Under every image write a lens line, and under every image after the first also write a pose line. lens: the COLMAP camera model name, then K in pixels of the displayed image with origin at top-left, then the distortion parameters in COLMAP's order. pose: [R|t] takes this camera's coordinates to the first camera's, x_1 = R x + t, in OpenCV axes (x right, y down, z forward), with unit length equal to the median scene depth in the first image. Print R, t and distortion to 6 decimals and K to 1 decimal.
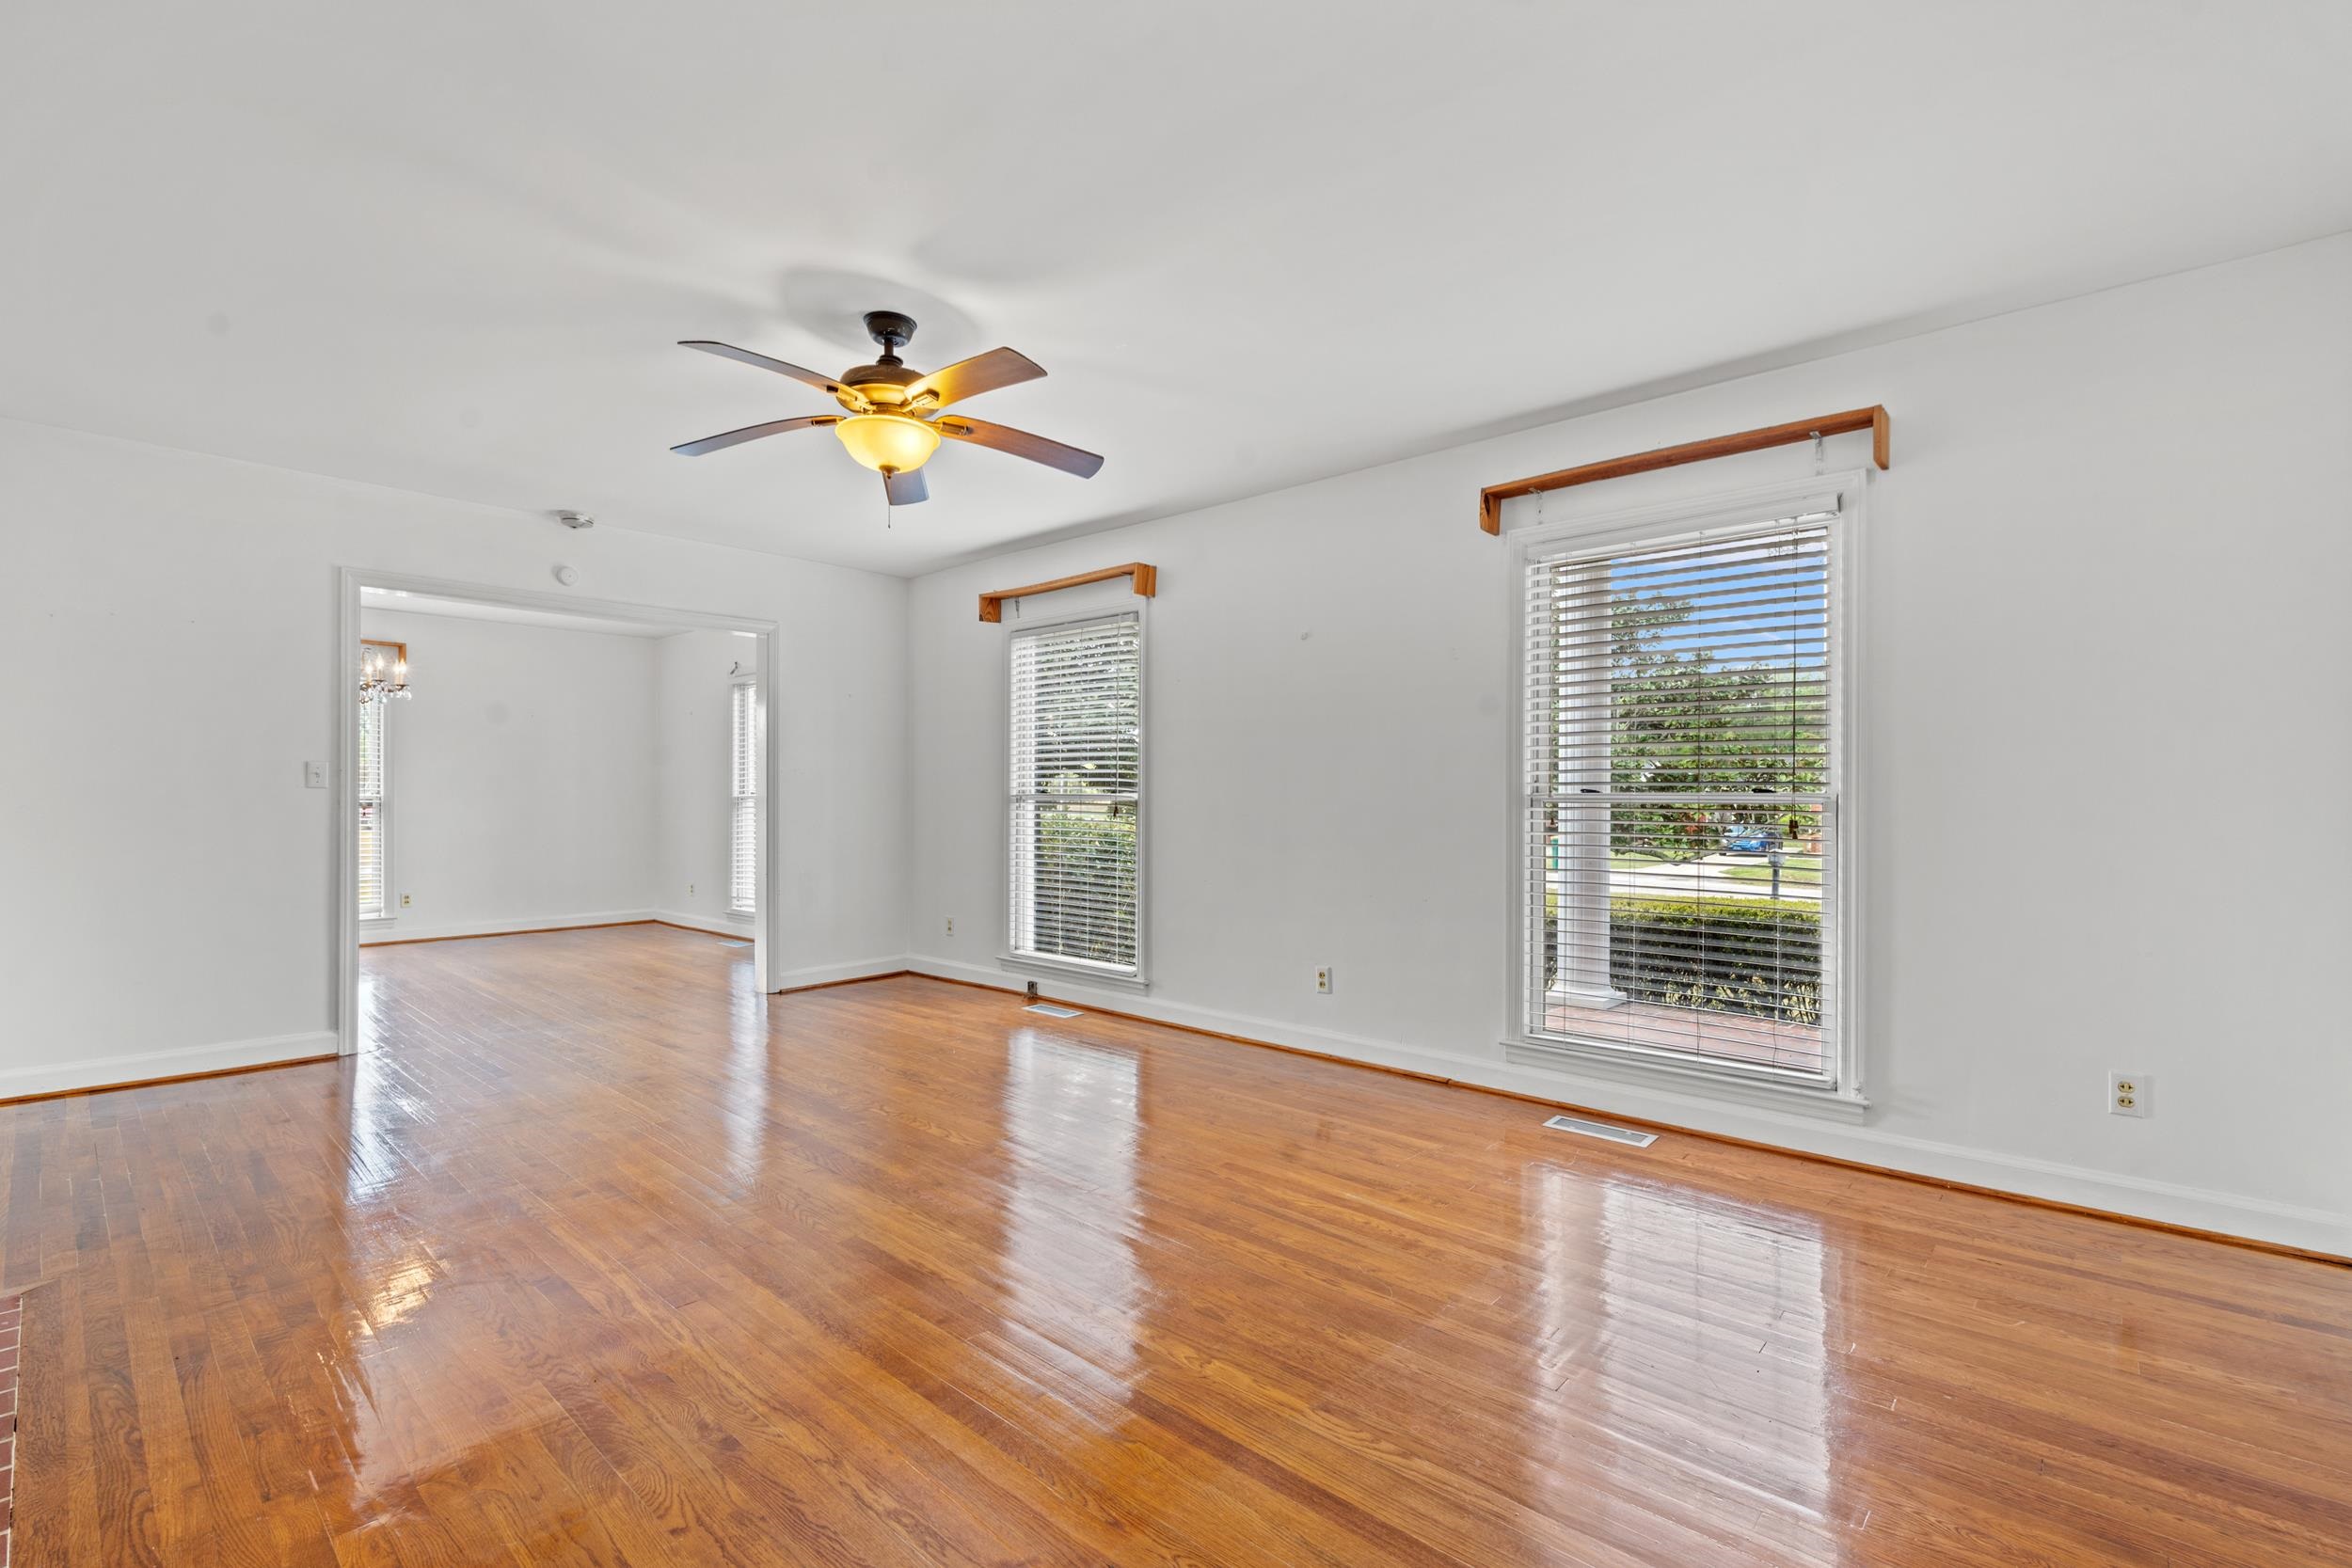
lens RADIAL K [[1043.7, 0, 1185.4], [0, 1043.7, 794.9], [0, 0, 1]] dist [-0.002861, 0.001440]
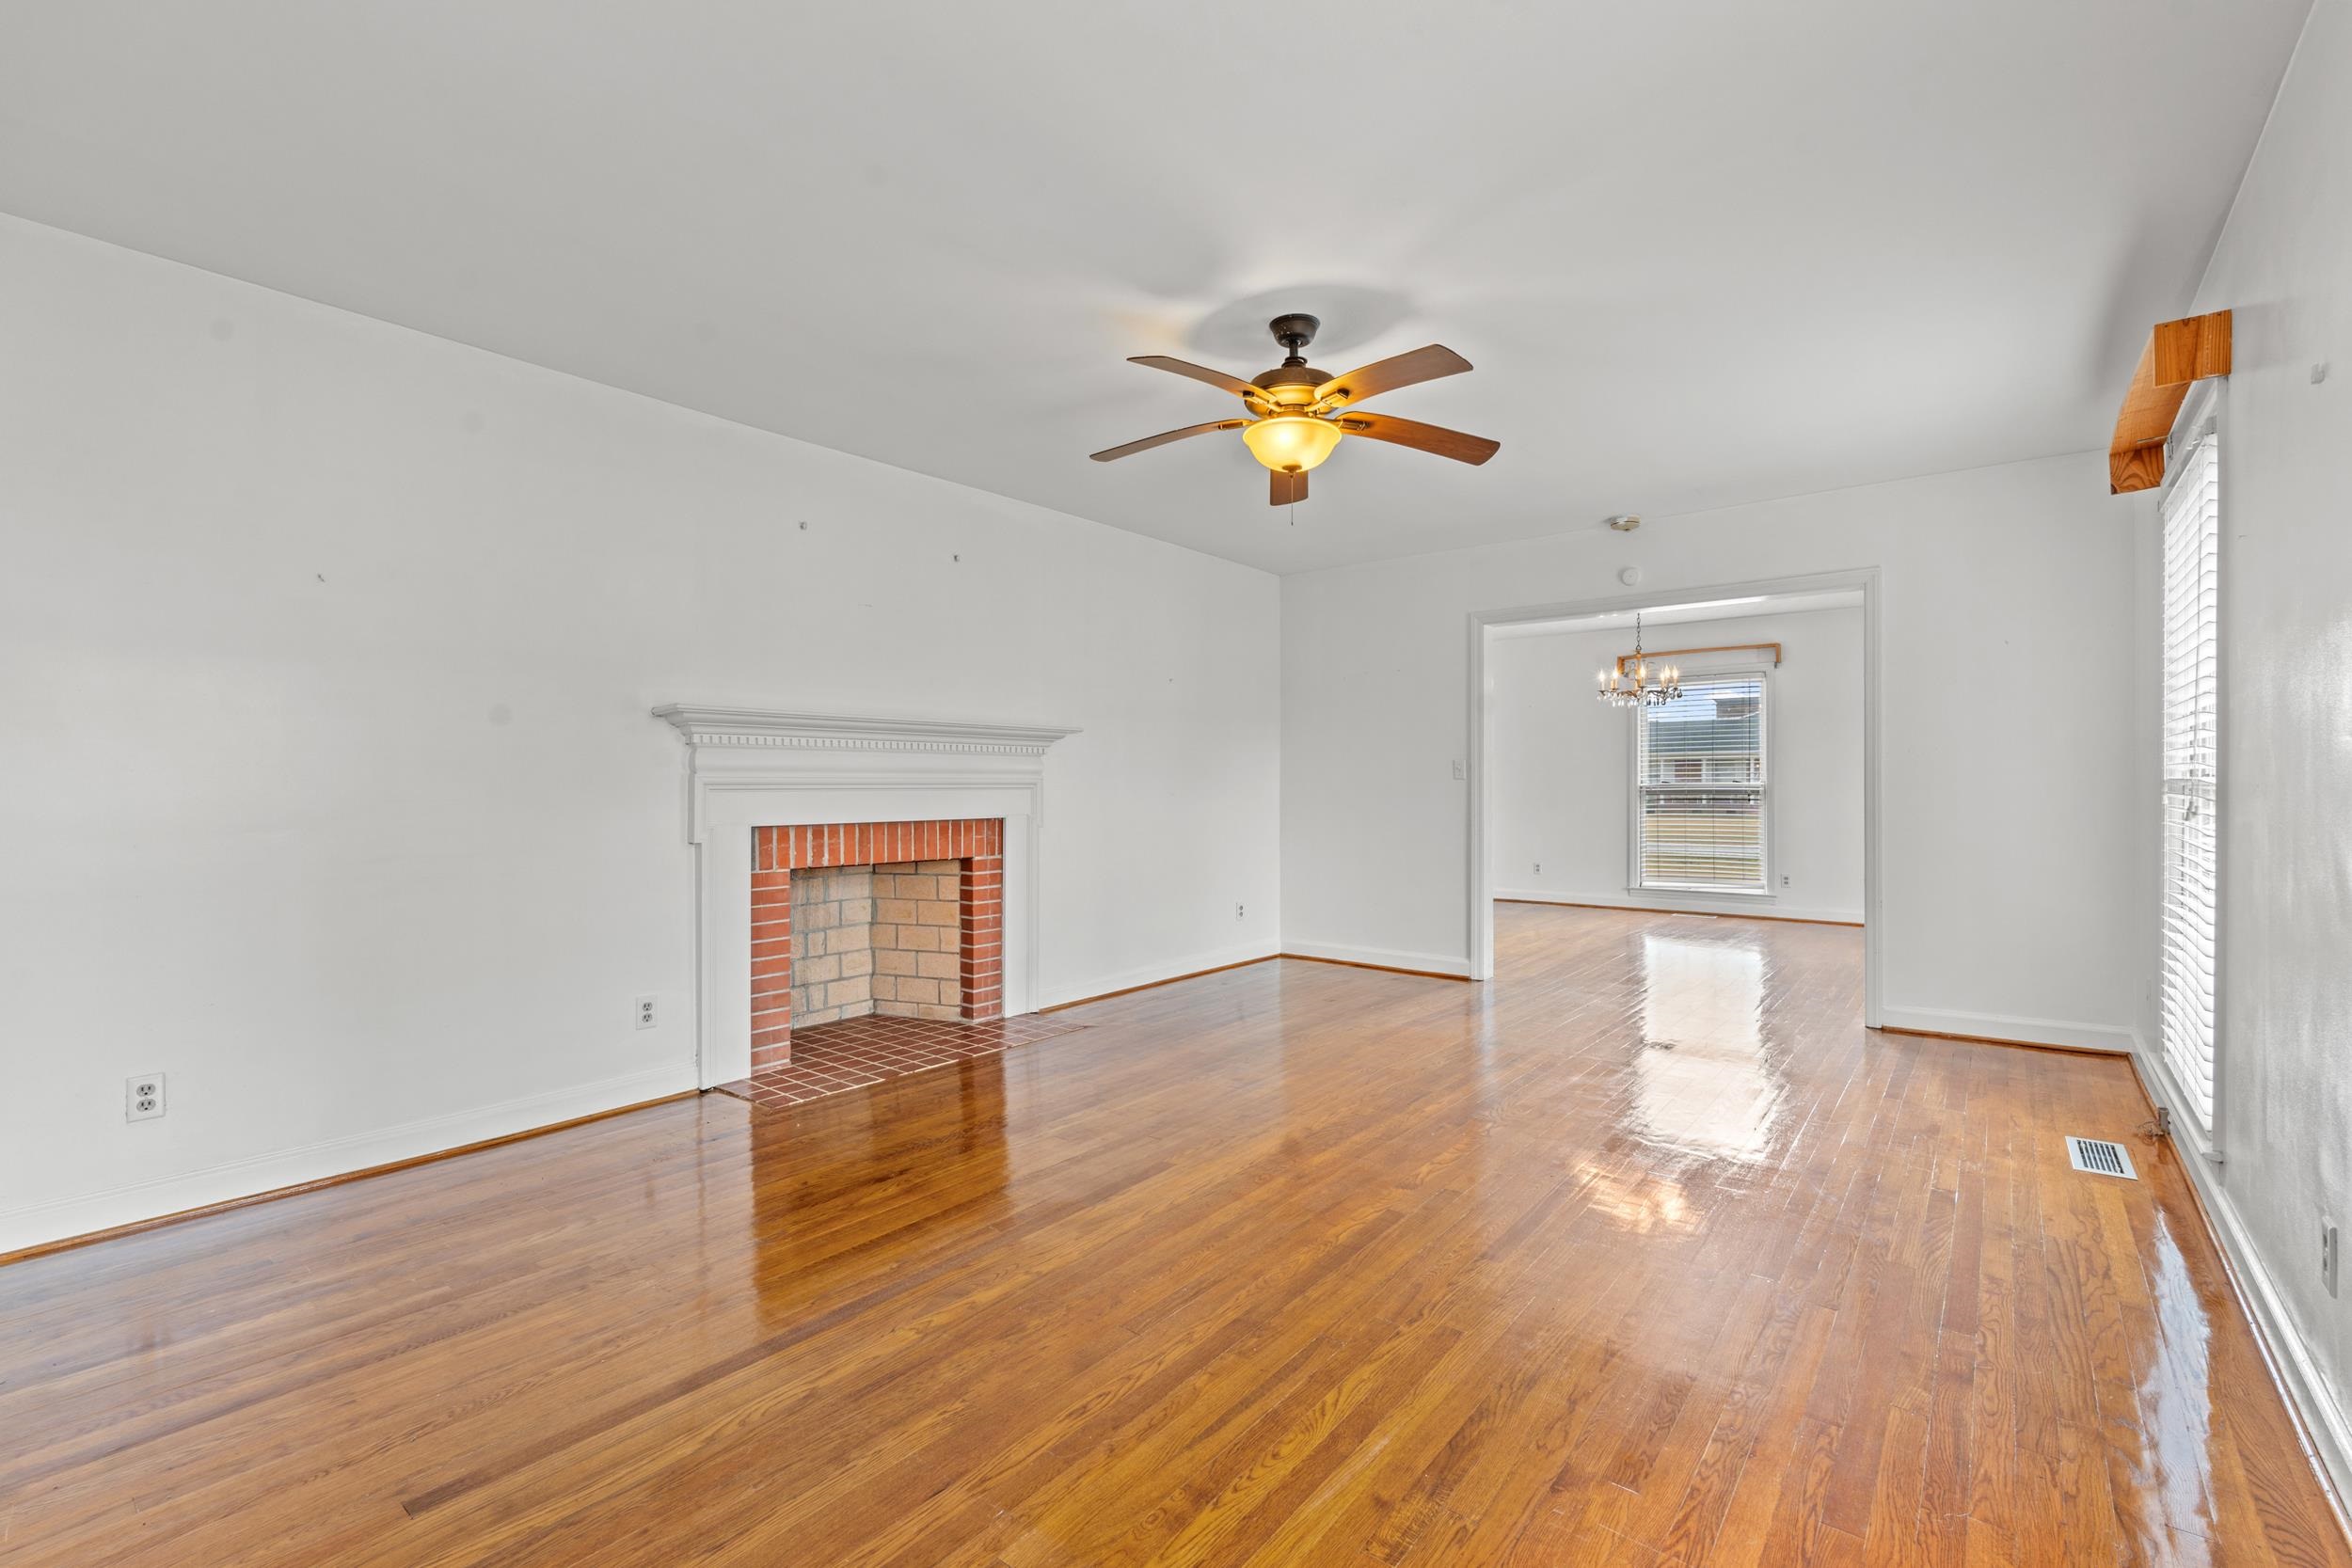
lens RADIAL K [[1043.7, 0, 1197.9], [0, 1043.7, 789.4], [0, 0, 1]] dist [-0.002861, 0.001440]
pose [[0.059646, 0.004432, -0.998210, 0.793779], [0.002520, 0.999986, 0.004591, 0.001042], [0.998216, -0.002789, 0.059634, 0.903645]]
